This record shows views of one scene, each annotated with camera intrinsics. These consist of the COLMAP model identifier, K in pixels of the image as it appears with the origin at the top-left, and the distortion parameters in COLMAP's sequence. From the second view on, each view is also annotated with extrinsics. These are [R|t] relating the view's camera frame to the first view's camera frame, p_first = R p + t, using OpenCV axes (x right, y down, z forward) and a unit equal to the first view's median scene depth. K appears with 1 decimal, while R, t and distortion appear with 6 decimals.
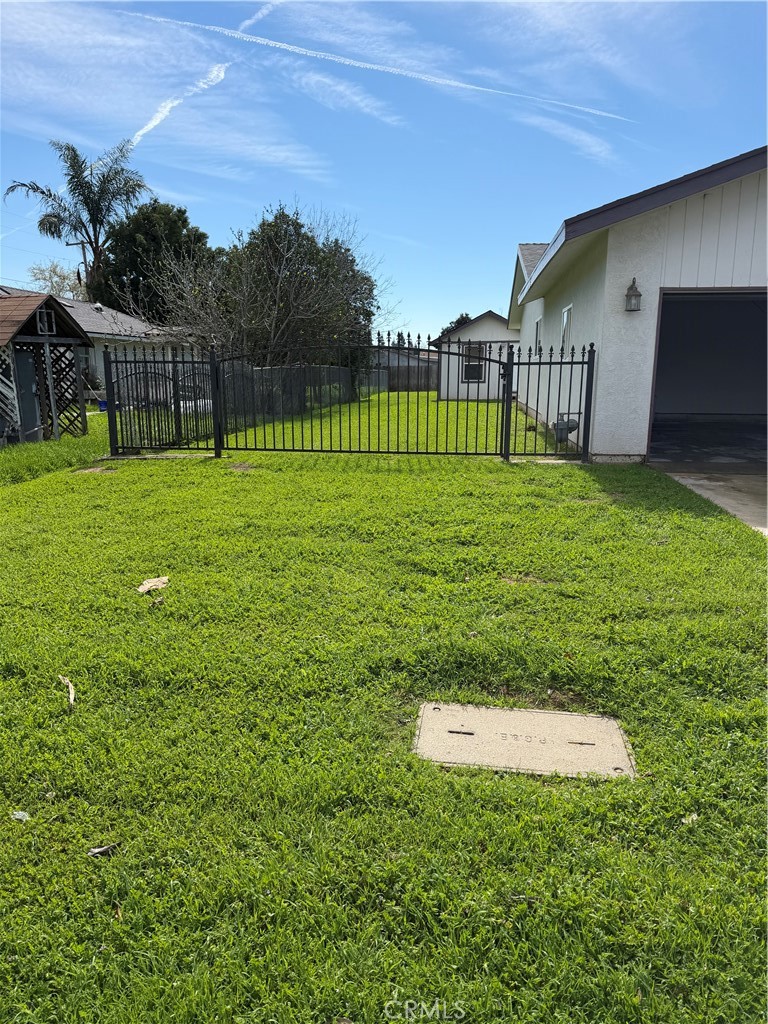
lens RADIAL K [[711.0, 0, 389.7], [0, 711.0, 514.3], [0, 0, 1]] dist [0.178091, -0.218064]
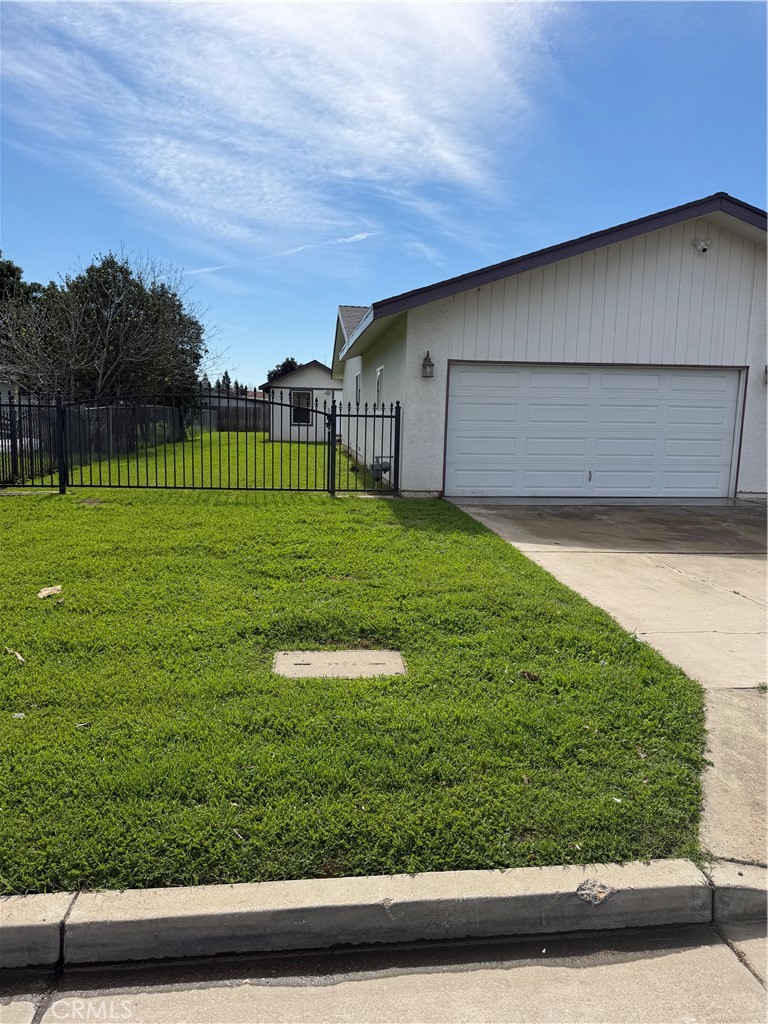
lens RADIAL K [[723.4, 0, 391.2], [0, 723.4, 499.6], [0, 0, 1]] dist [0.057785, -0.085599]
pose [[0.971443, -0.005047, 0.237221, -0.026631], [0.023213, 0.996999, -0.073846, 0.022842], [-0.236136, 0.077244, 0.968645, -0.183959]]
